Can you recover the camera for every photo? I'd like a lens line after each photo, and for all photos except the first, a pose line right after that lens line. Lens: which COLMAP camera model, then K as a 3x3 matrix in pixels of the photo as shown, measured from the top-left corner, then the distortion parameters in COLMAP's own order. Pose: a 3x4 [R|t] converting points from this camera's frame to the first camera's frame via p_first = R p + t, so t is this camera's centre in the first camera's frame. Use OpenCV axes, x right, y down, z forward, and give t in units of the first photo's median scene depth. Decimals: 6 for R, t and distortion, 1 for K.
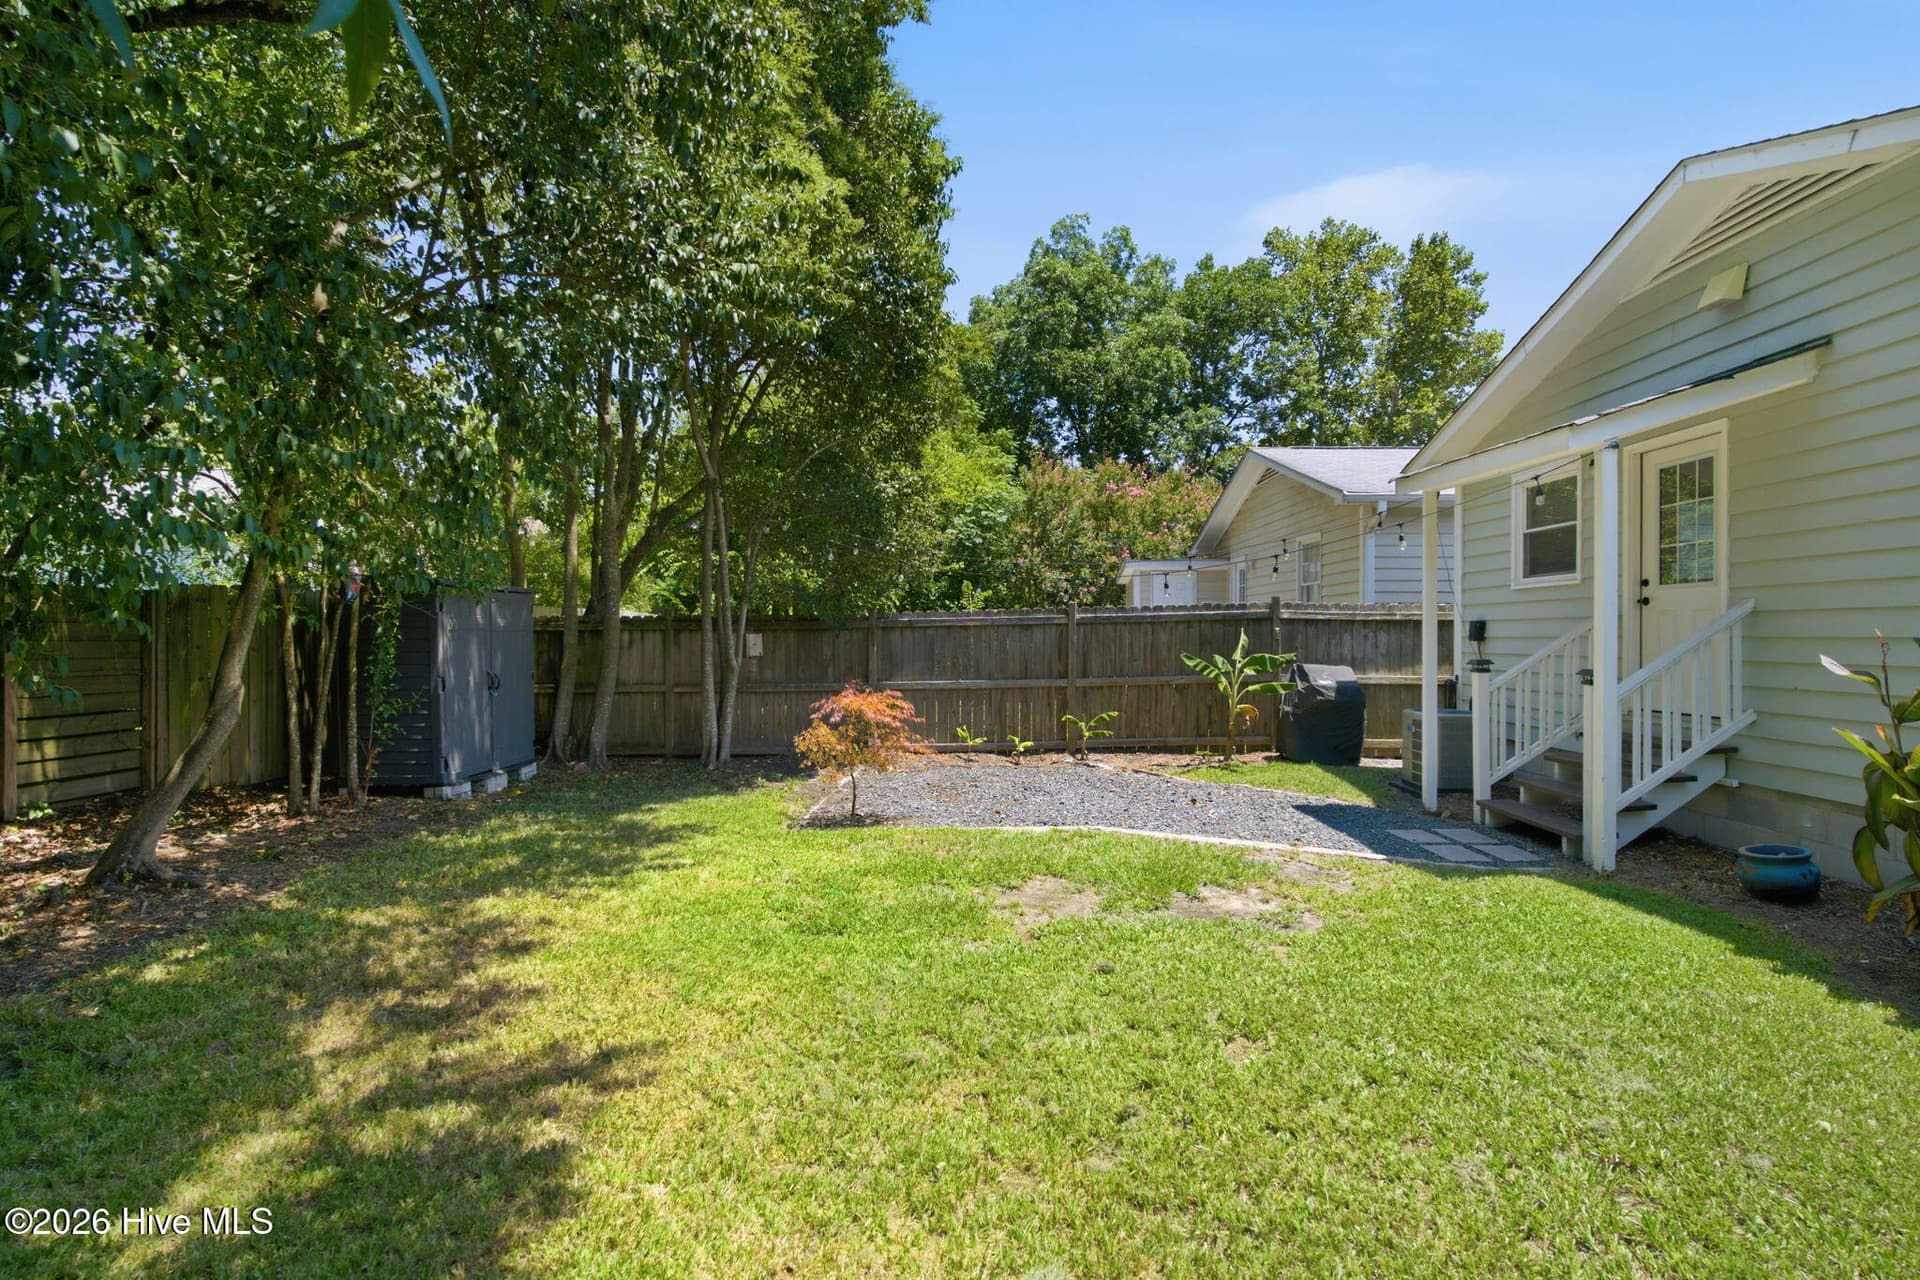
lens RADIAL K [[941.0, 0, 924.4], [0, 941.0, 638.4], [0, 0, 1]] dist [0.002815, -0.006736]
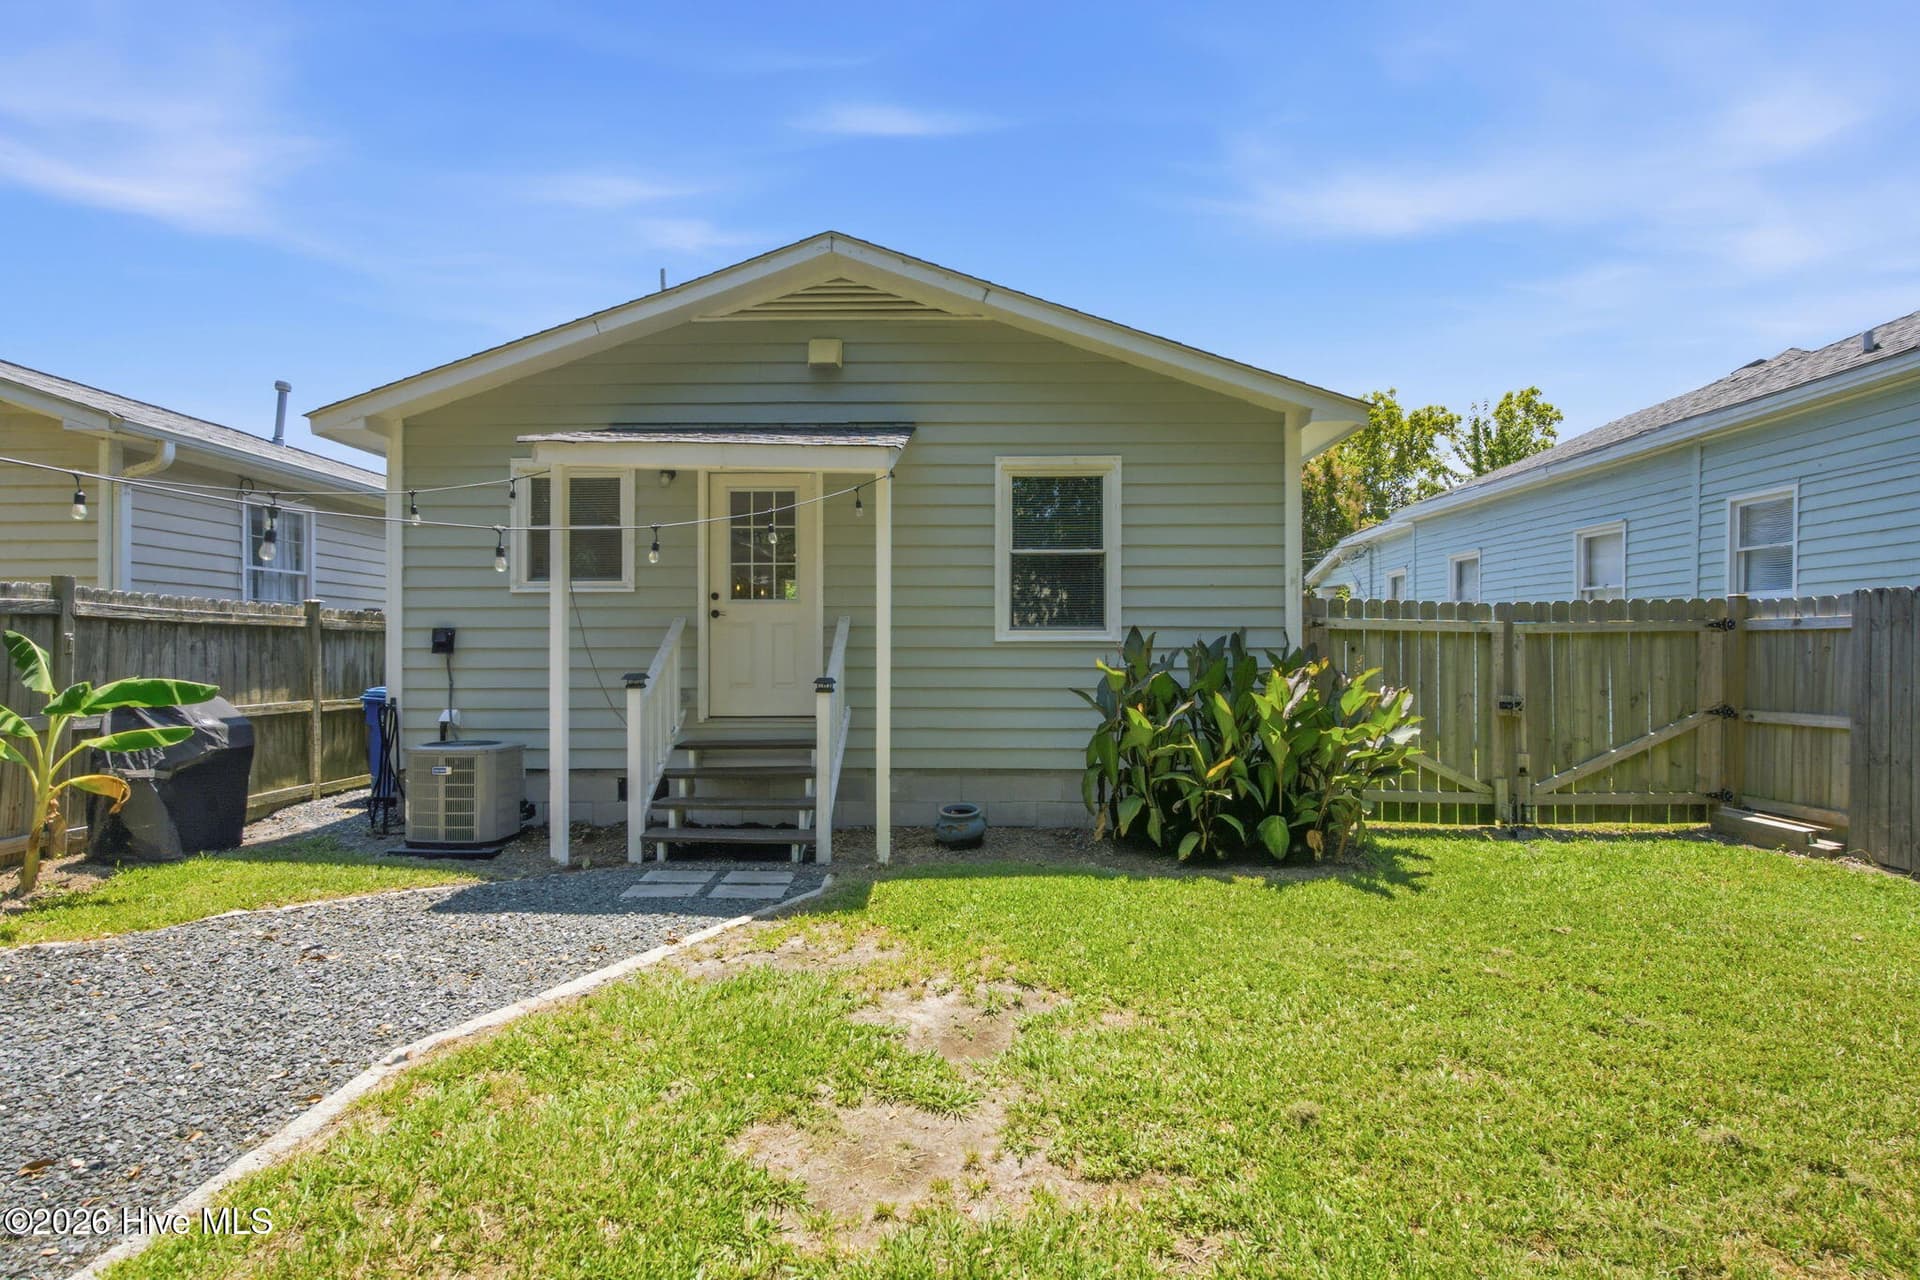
lens RADIAL K [[941.0, 0, 942.7], [0, 941.0, 651.7], [0, 0, 1]] dist [0.002815, -0.006736]
pose [[-0.025590, -0.001249, 0.999672, -0.195263], [0.003844, 0.999992, 0.001348, 0.001460], [-0.999665, 0.003877, -0.025585, 0.507160]]
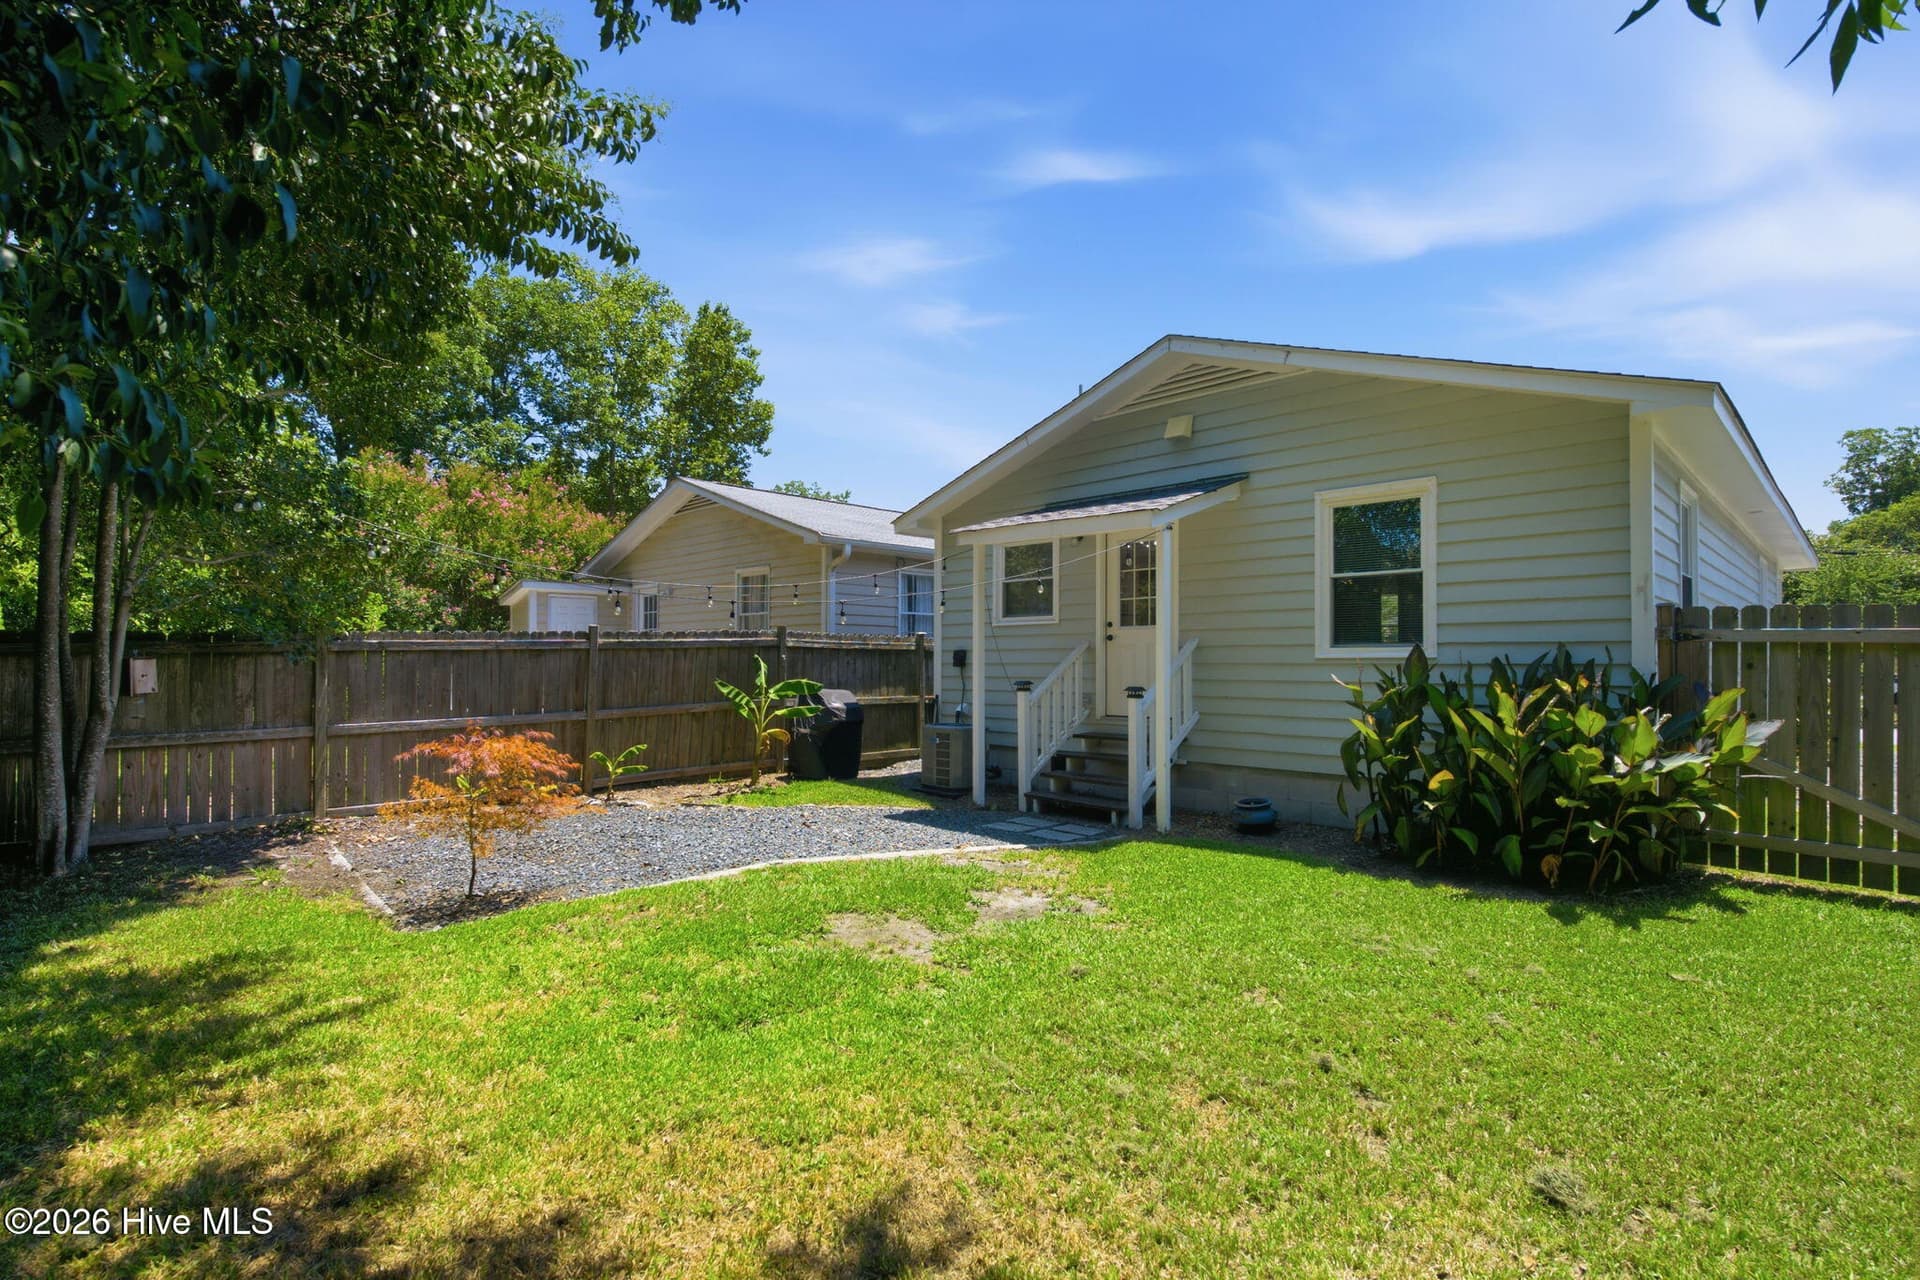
lens RADIAL K [[941.0, 0, 940.3], [0, 941.0, 640.9], [0, 0, 1]] dist [0.002815, -0.006736]
pose [[0.691753, 0.016059, 0.721956, -0.273688], [0.002646, 0.999690, -0.024772, -0.000530], [-0.722130, 0.019046, 0.691496, 0.141577]]
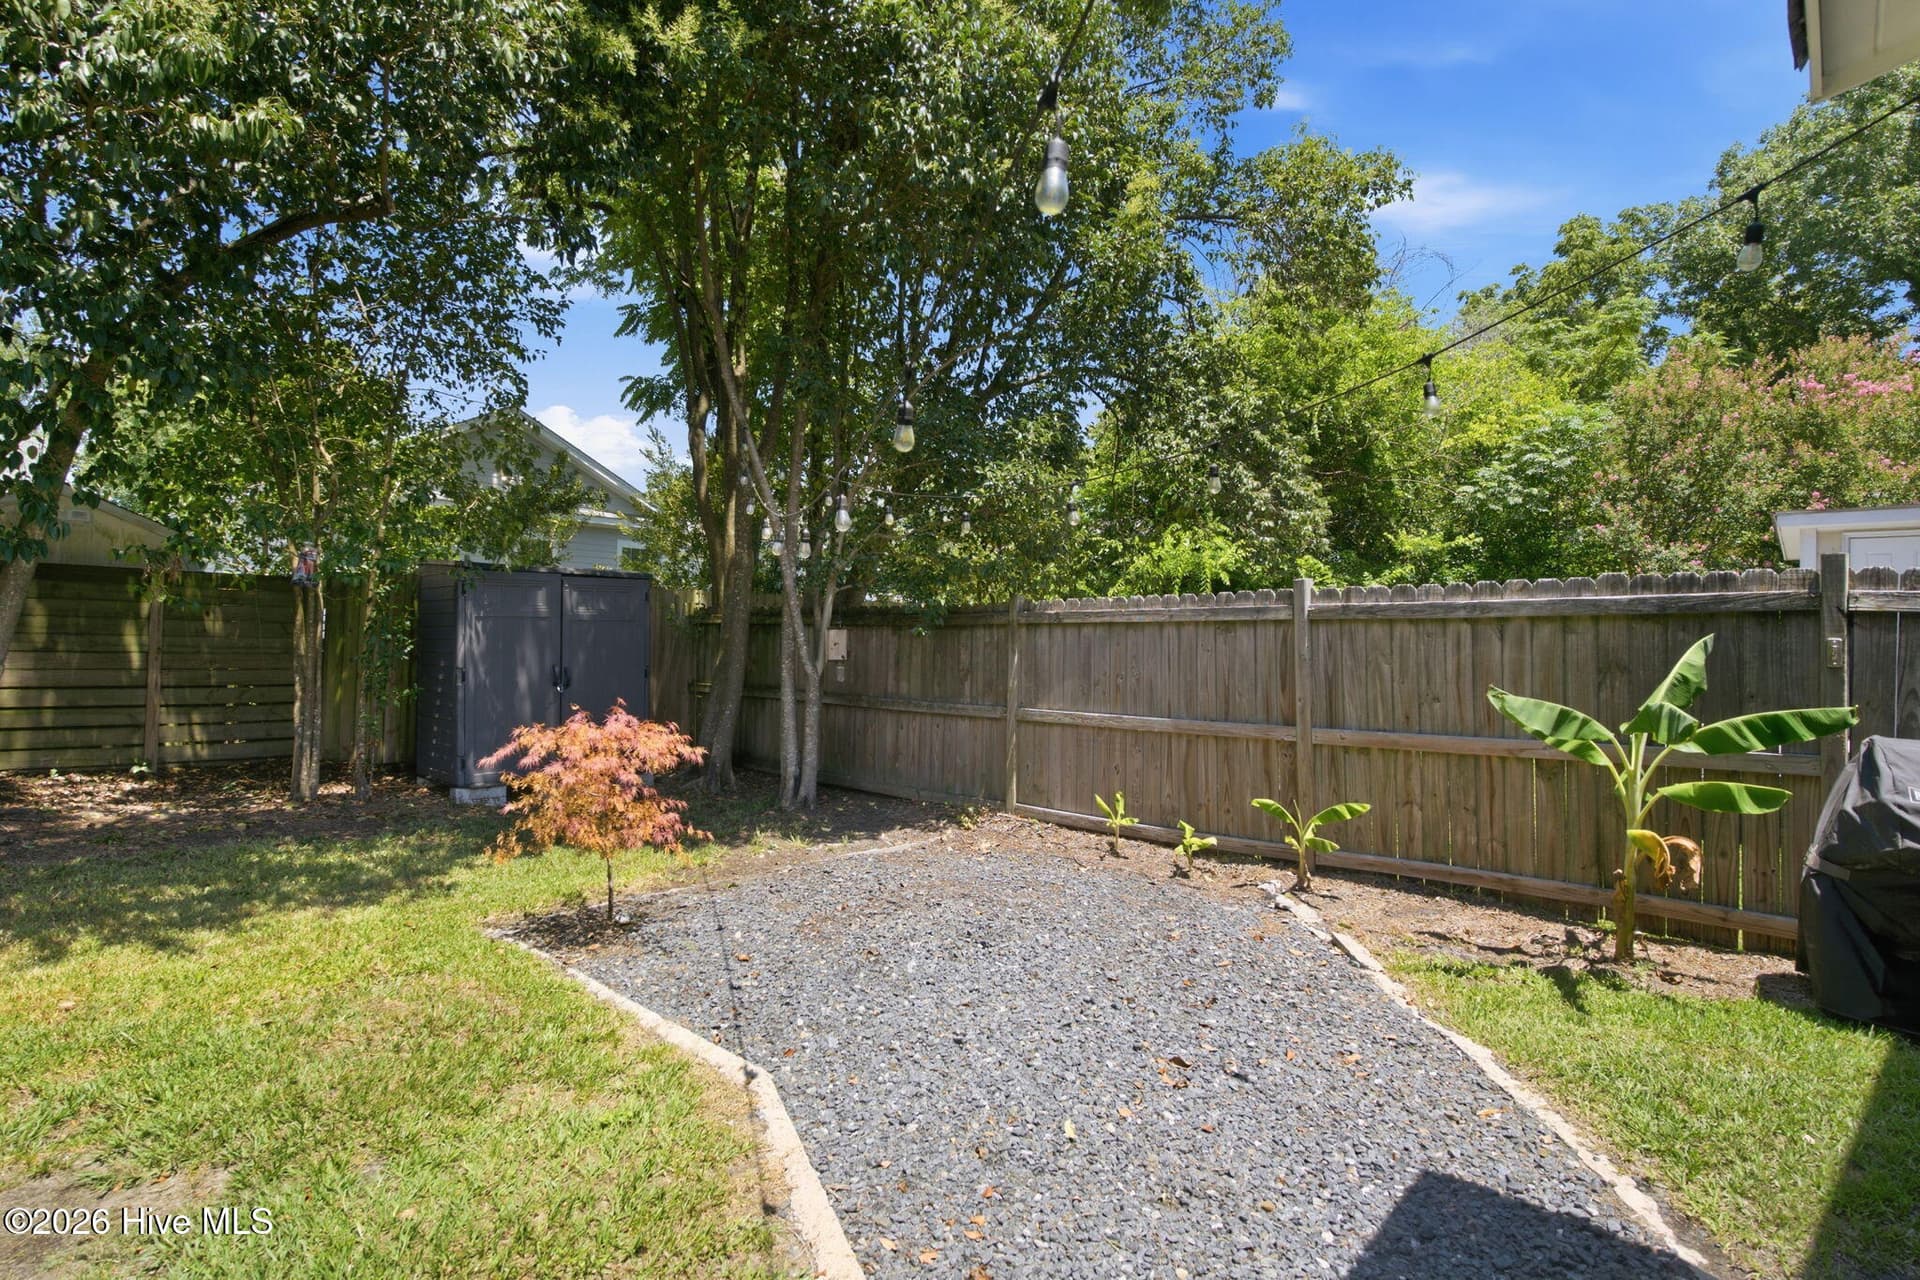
lens RADIAL K [[975.7, 0, 915.0], [0, 975.7, 656.7], [0, 0, 1]] dist [-0.002454, -0.000570]
pose [[0.759008, 0.034274, -0.650179, 0.354761], [-0.028454, 0.999406, 0.019466, -0.000179], [0.650460, 0.003726, 0.759532, 0.470271]]
